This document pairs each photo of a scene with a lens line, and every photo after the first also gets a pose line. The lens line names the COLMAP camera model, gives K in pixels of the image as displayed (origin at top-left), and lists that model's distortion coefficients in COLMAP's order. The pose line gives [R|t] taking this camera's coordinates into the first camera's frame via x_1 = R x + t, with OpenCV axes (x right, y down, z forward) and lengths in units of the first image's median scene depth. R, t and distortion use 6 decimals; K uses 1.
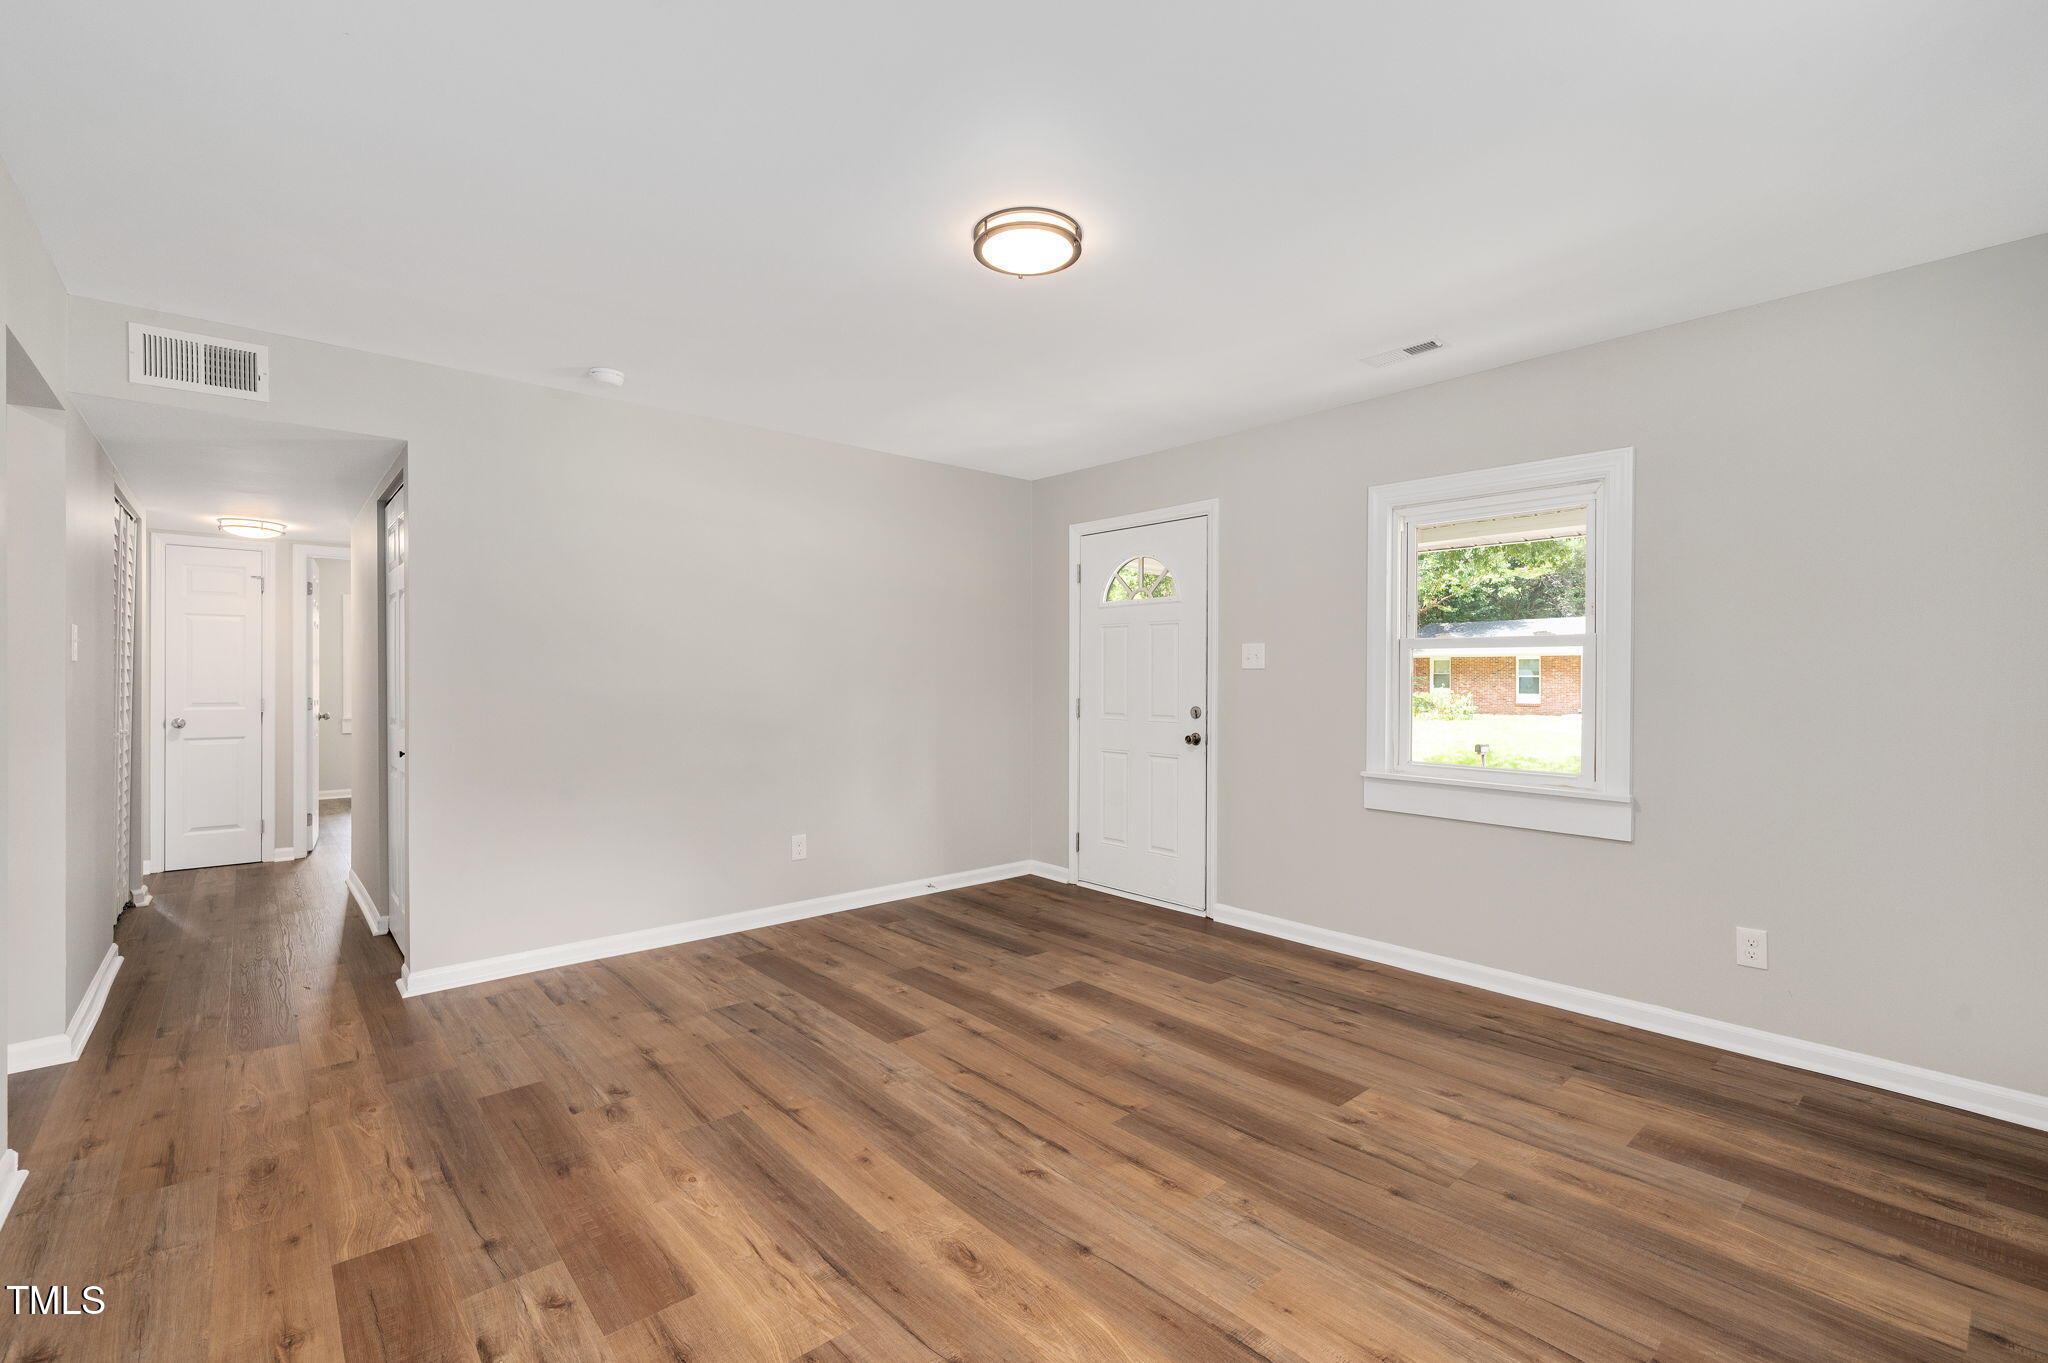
lens RADIAL K [[939.5, 0, 1062.6], [0, 939.5, 681.5], [0, 0, 1]] dist [0.001534, 0.000354]
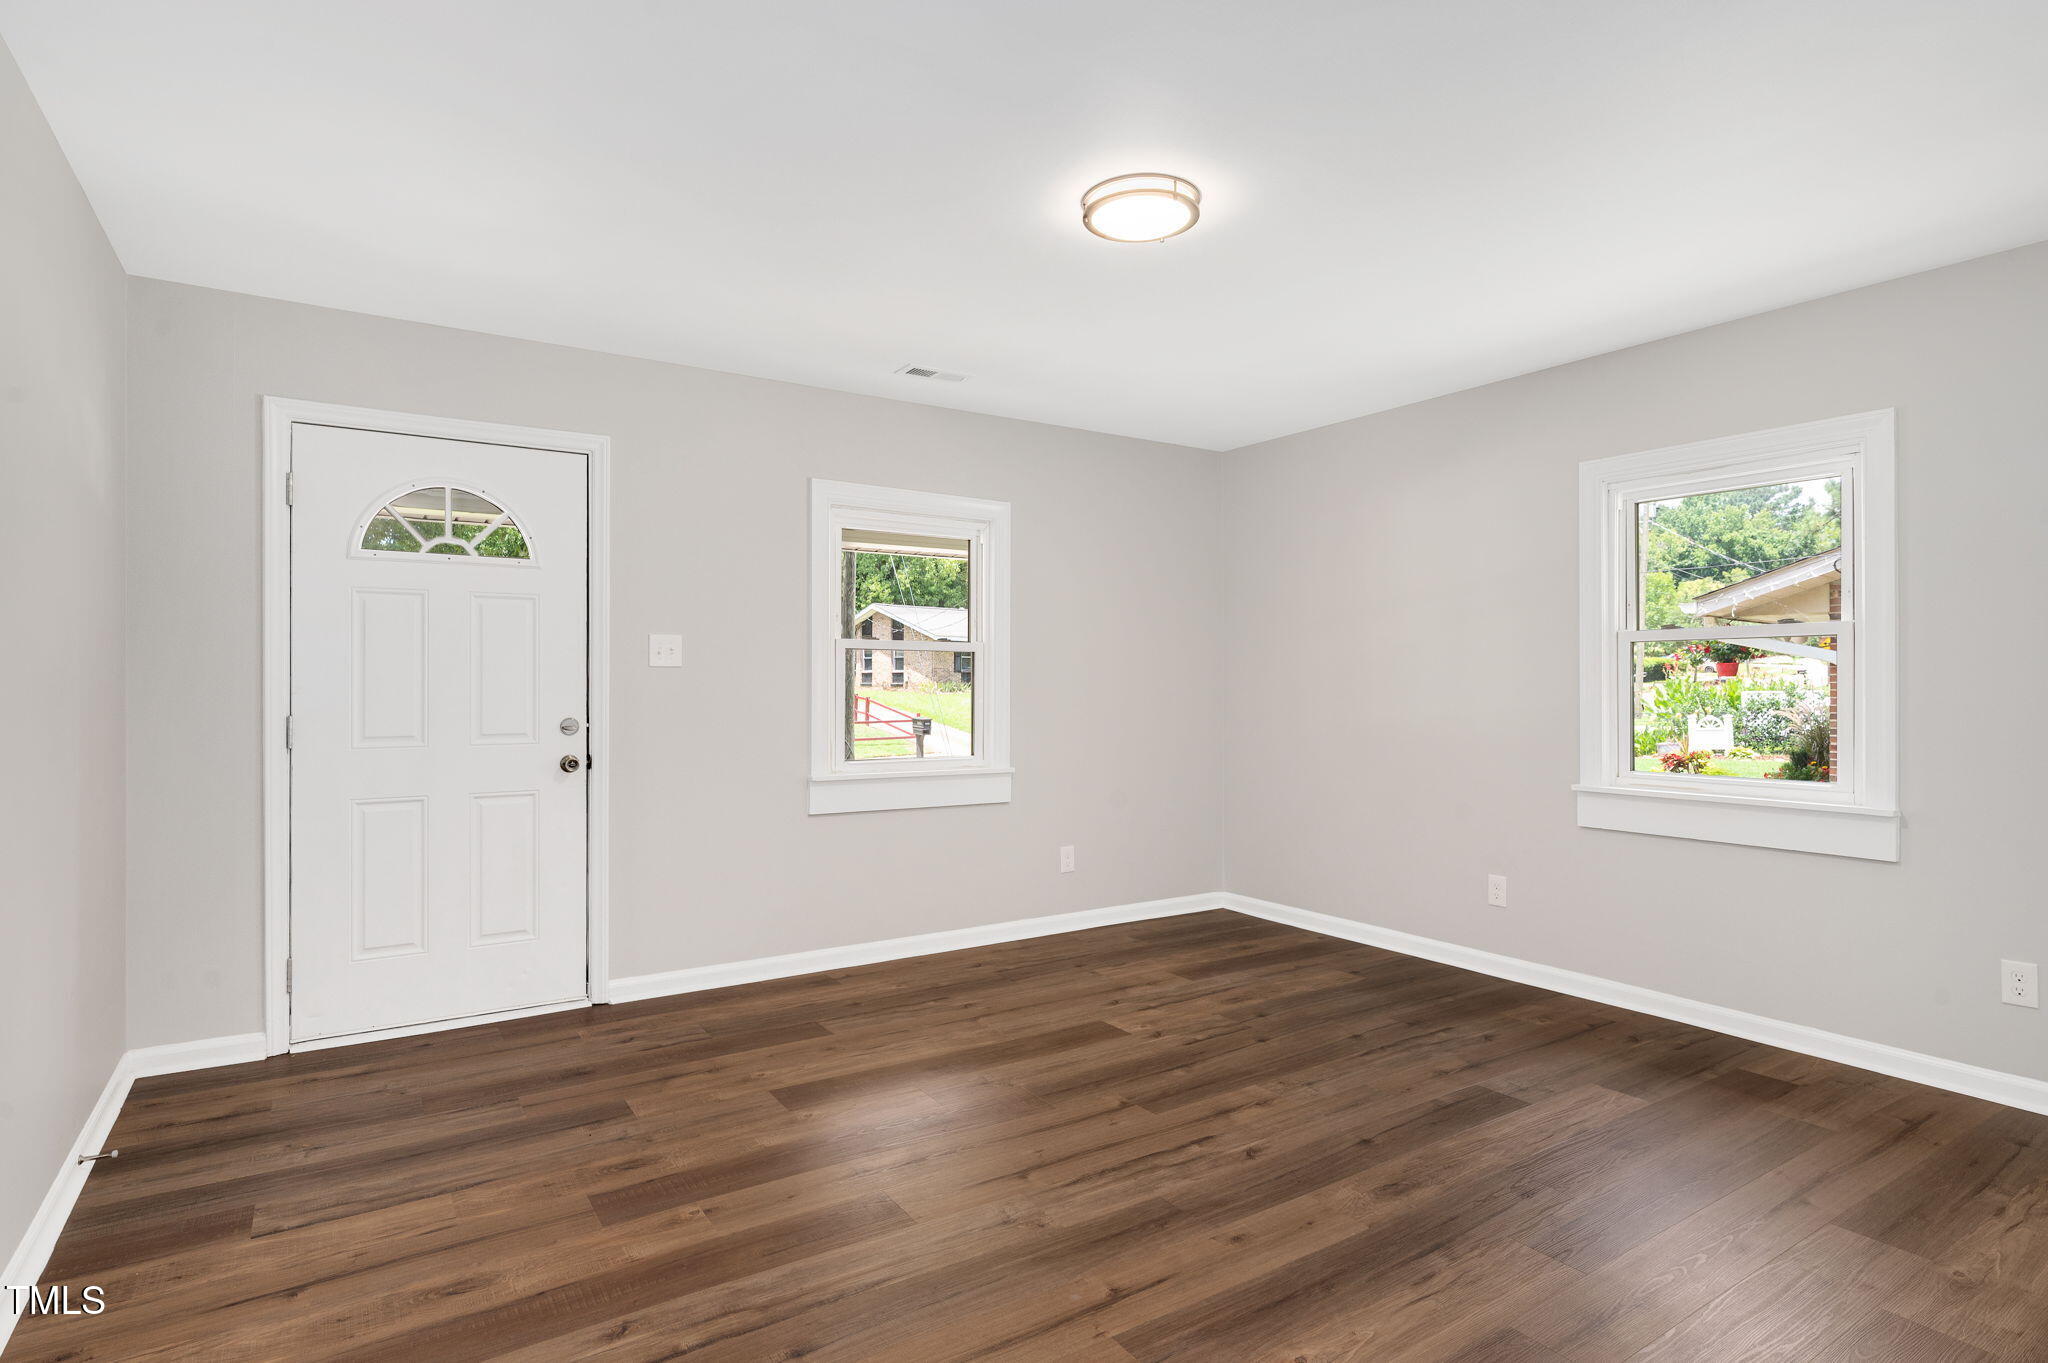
lens RADIAL K [[1074.5, 0, 1029.6], [0, 1074.5, 671.7], [0, 0, 1]] dist [0.002183, -0.000614]
pose [[0.124686, 0.005693, 0.992180, -0.897632], [0.003014, 0.999977, -0.006116, -0.003393], [-0.992192, 0.003754, 0.124666, 0.786729]]
